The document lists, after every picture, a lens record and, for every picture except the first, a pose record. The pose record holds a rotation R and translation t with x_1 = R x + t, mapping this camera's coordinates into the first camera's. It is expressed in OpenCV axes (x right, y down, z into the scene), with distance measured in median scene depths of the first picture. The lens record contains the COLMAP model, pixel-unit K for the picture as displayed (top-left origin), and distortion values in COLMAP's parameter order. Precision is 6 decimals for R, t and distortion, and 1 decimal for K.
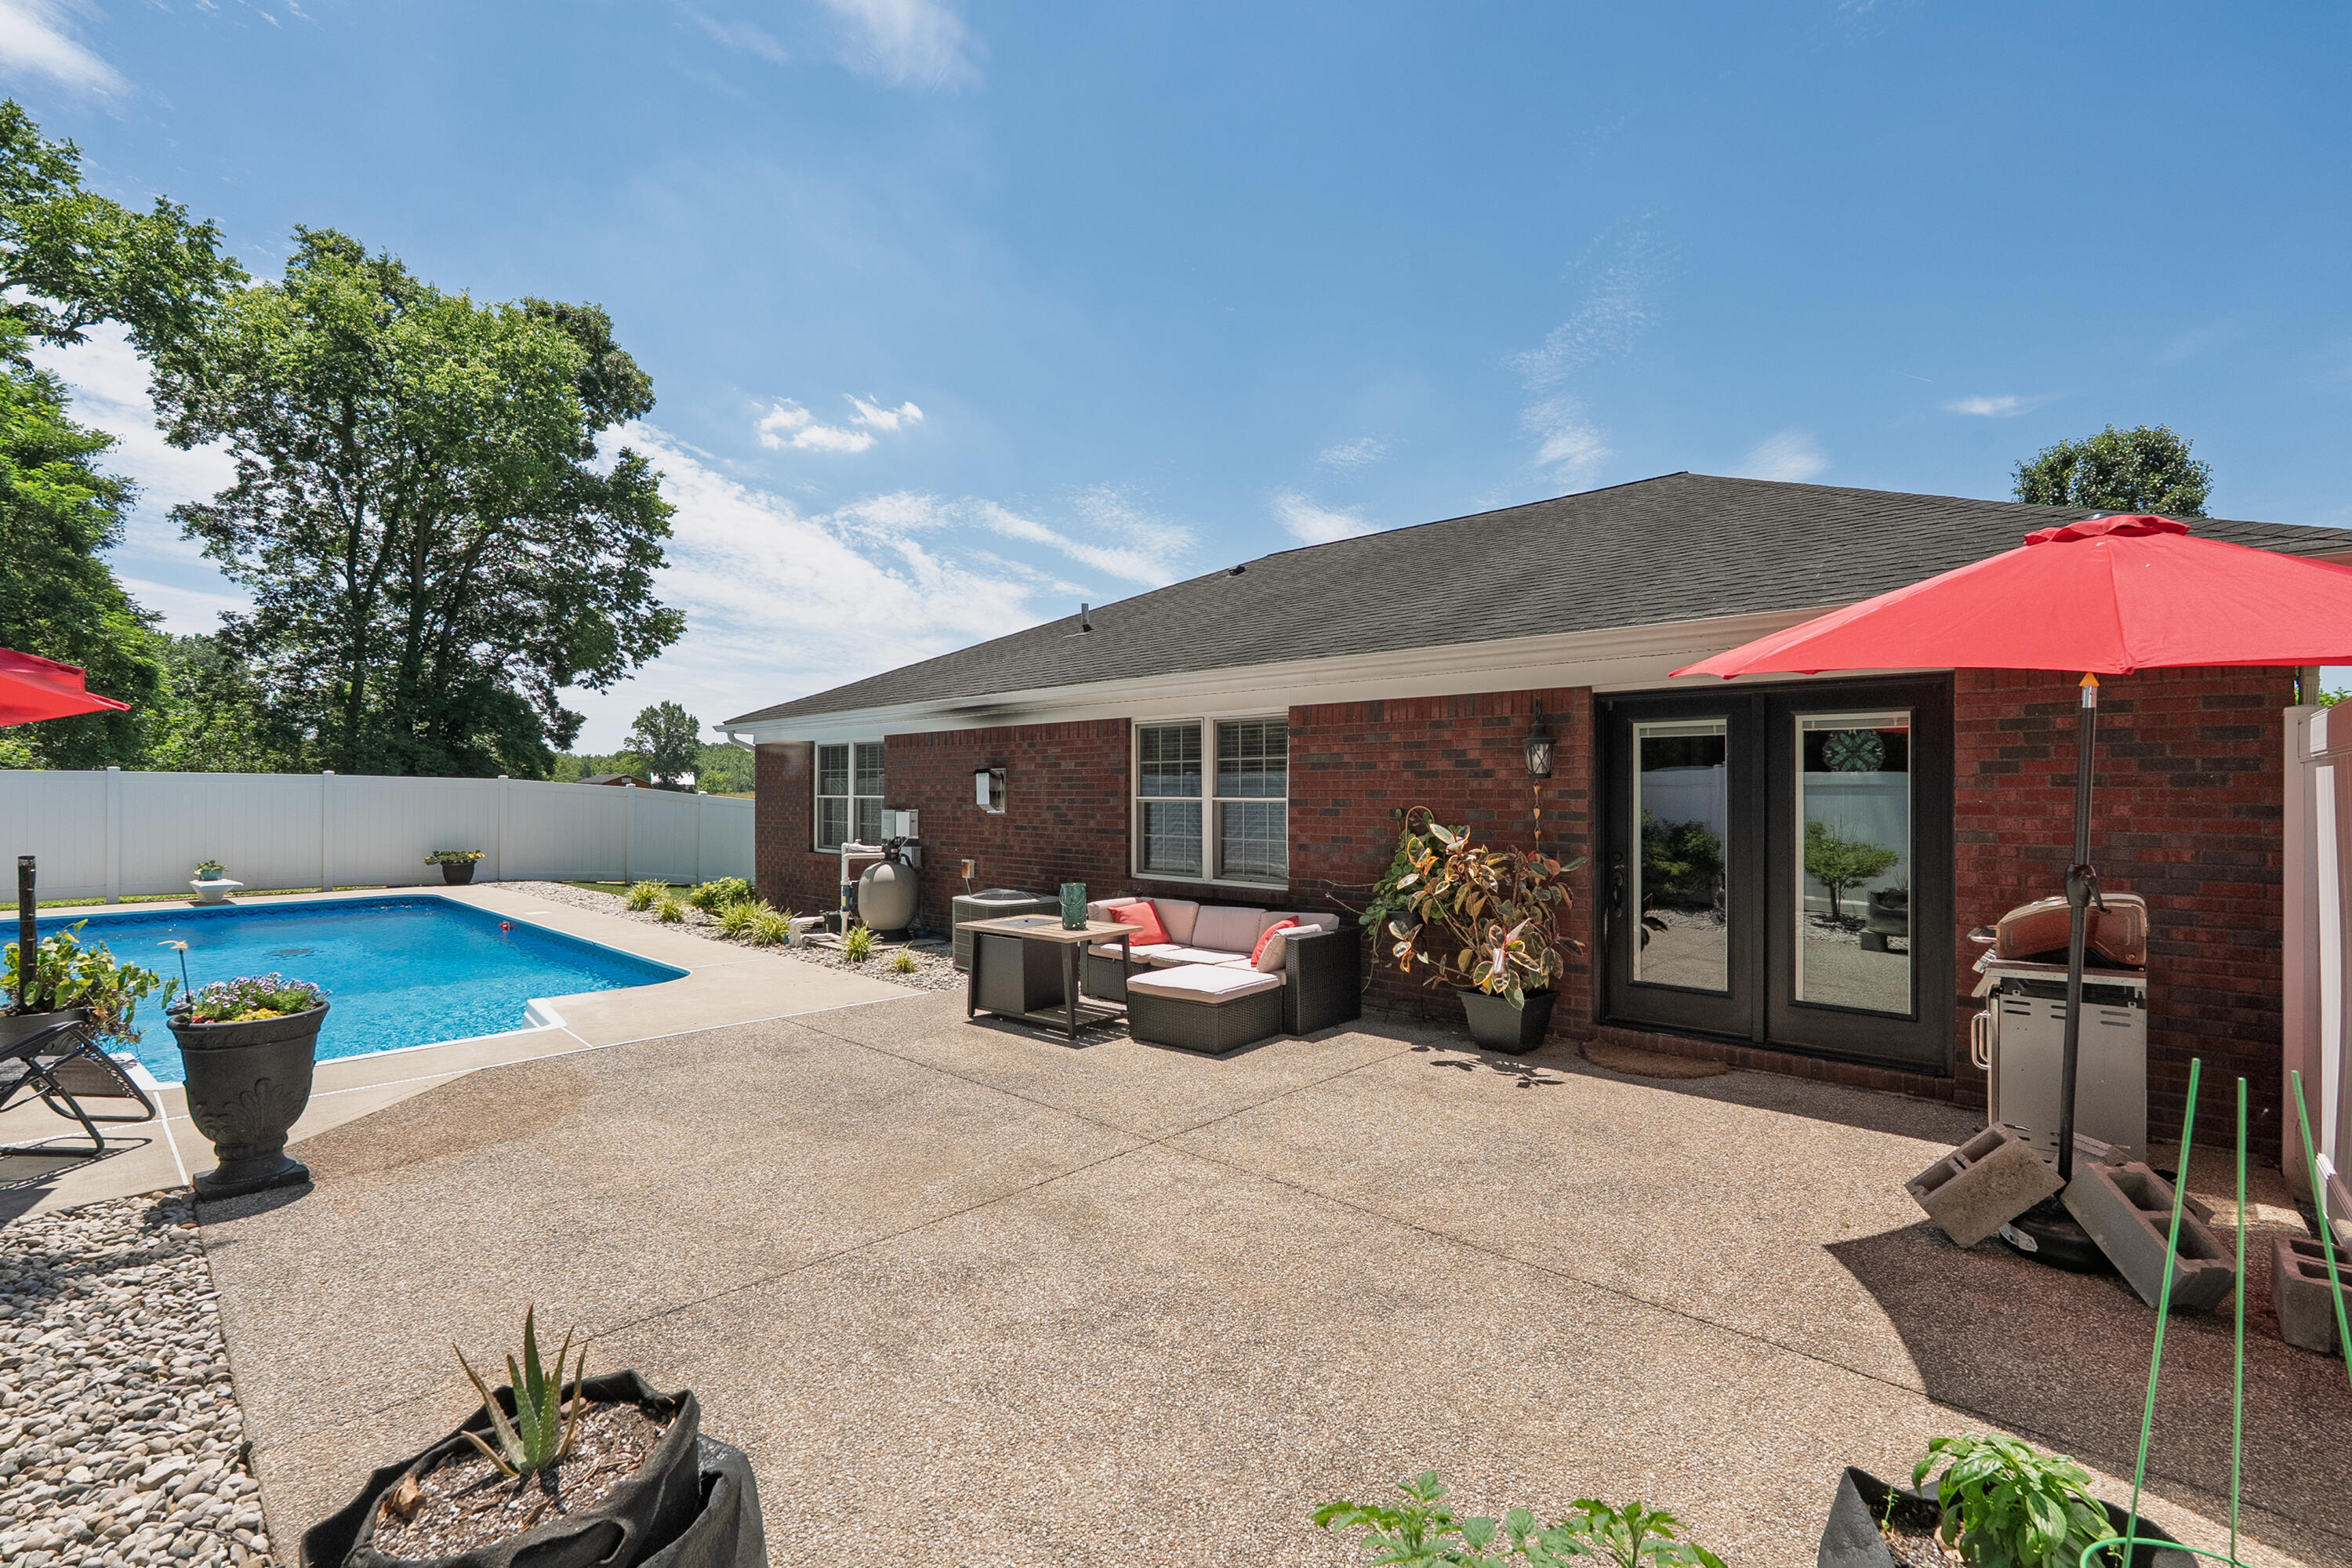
lens RADIAL K [[1076.0, 0, 1182.1], [0, 1076.0, 786.8], [0, 0, 1]] dist [-0.002756, -0.000813]
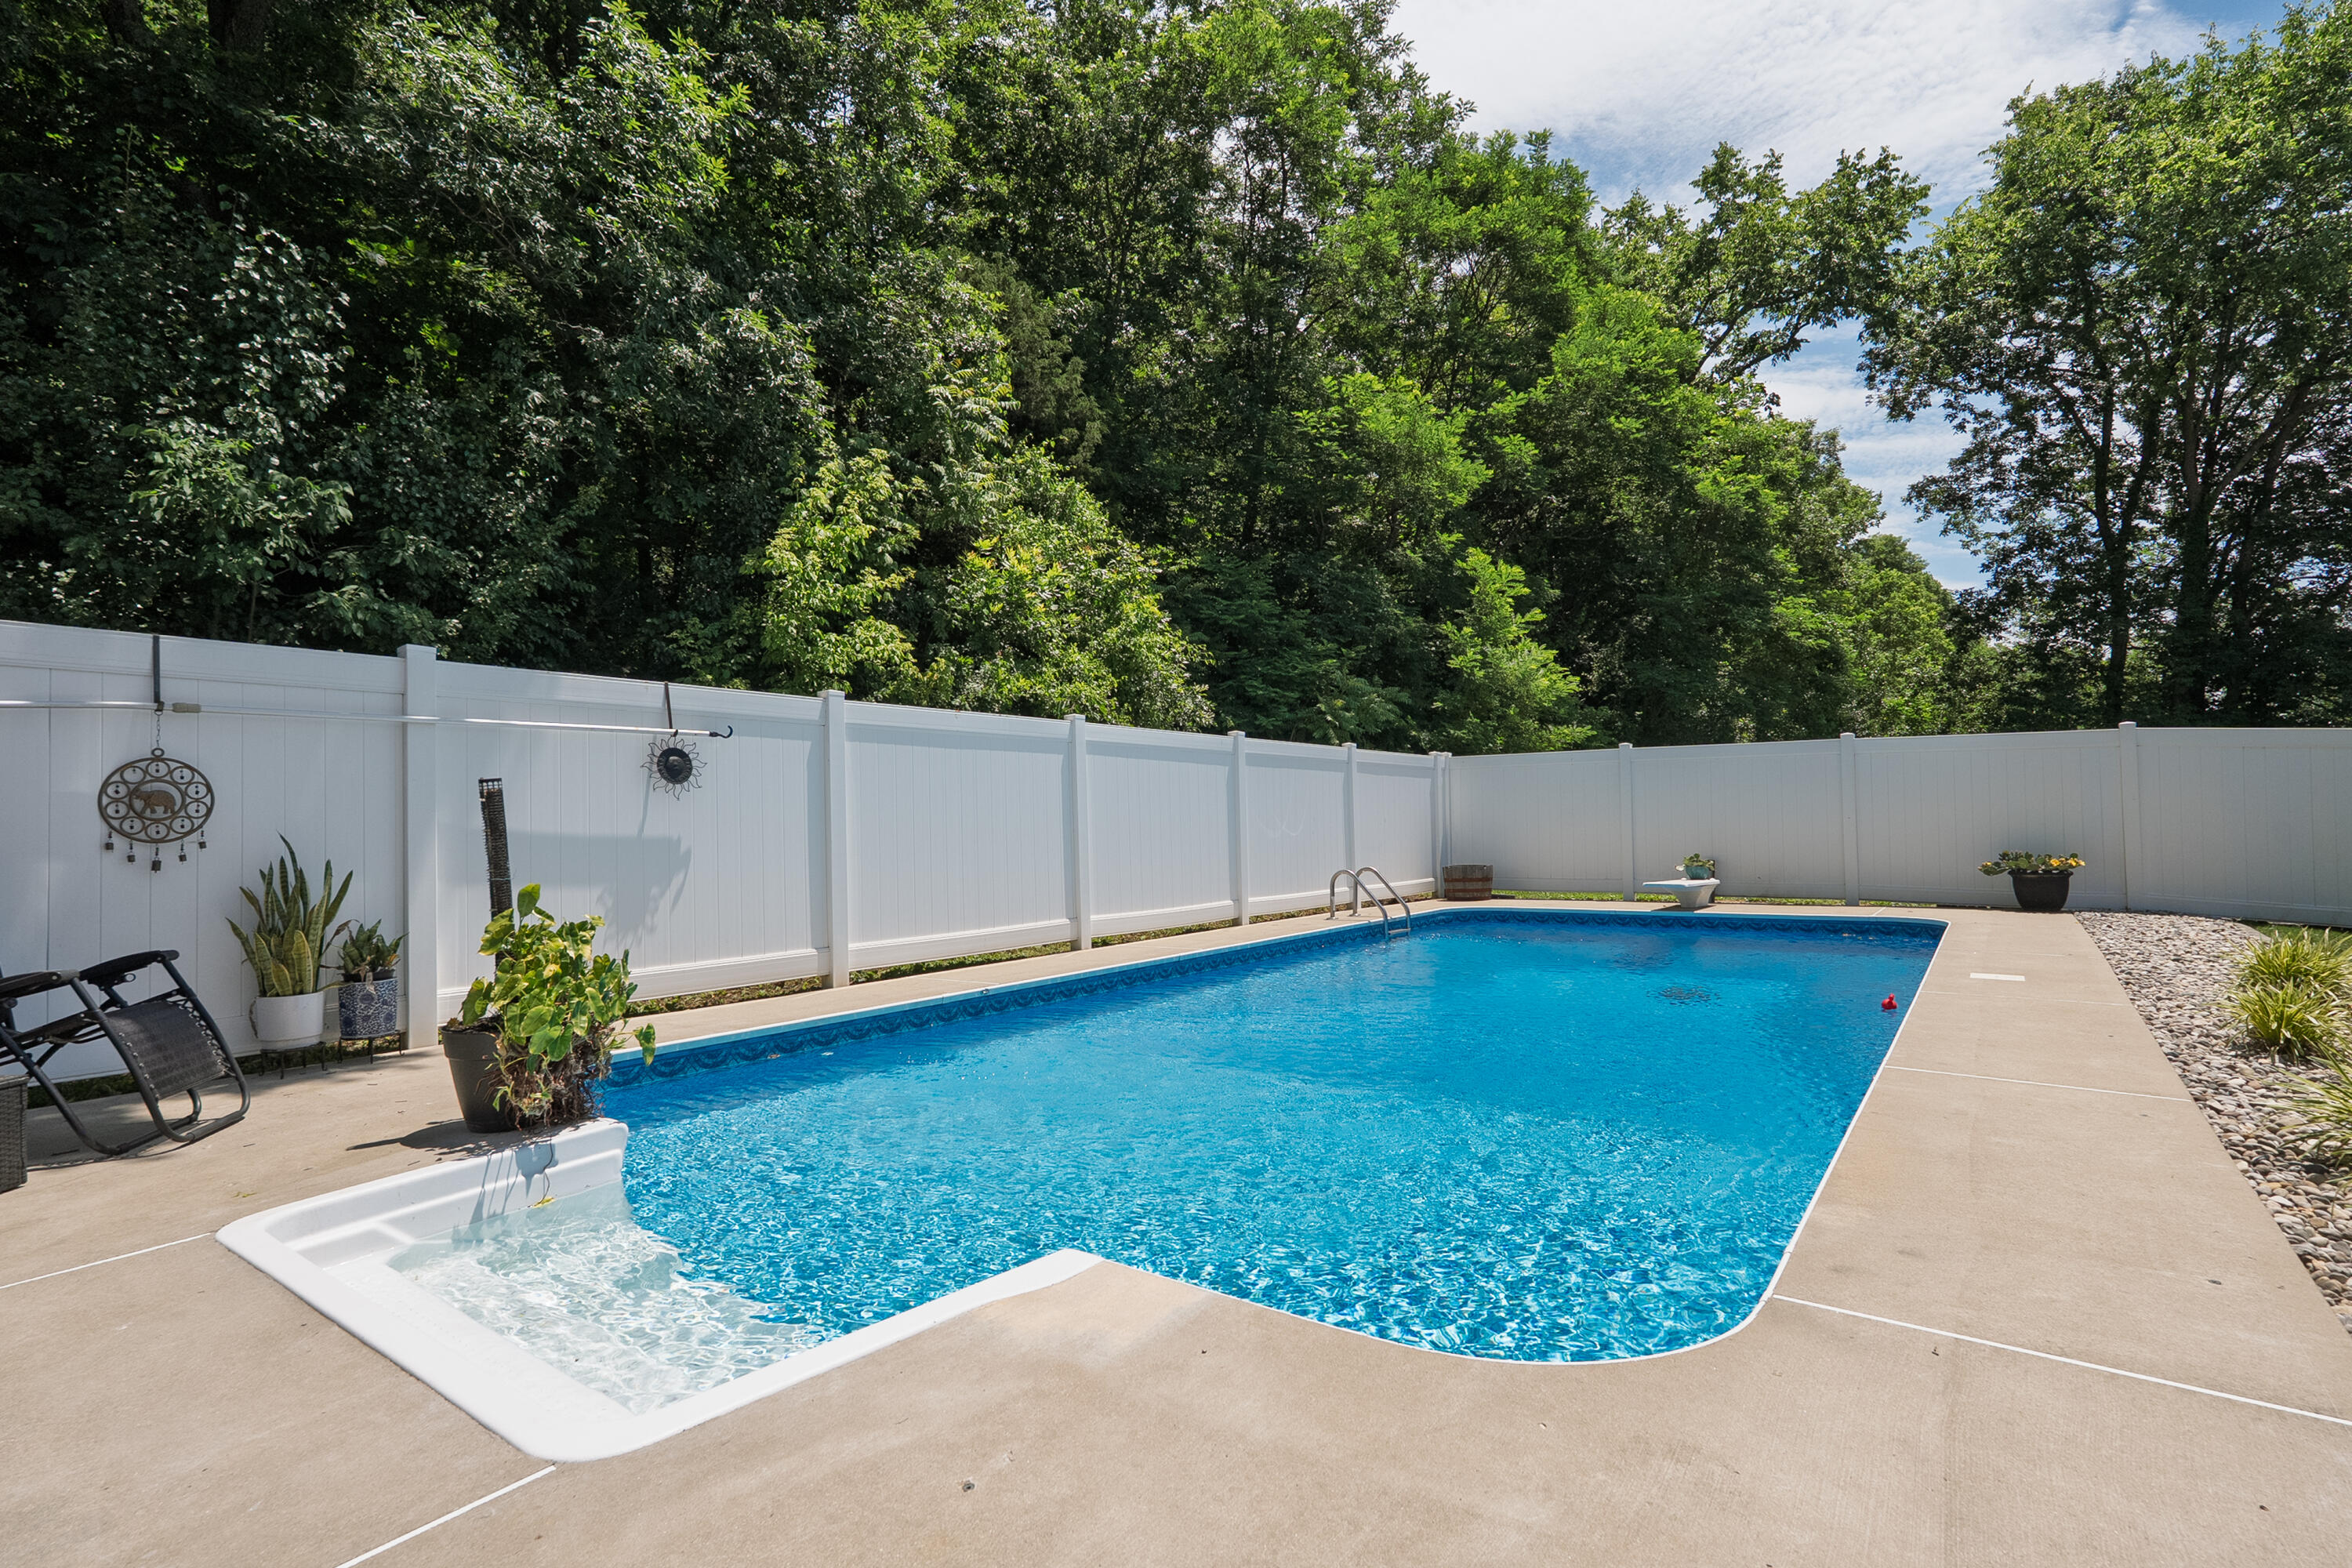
lens RADIAL K [[1117.7, 0, 1167.1], [0, 1117.7, 792.5], [0, 0, 1]] dist [0.000572, 0.000183]
pose [[0.131209, -0.027651, -0.990969, -0.224404], [0.021931, 0.999447, -0.024984, 0.057050], [0.991112, -0.018455, 0.131743, 0.808103]]
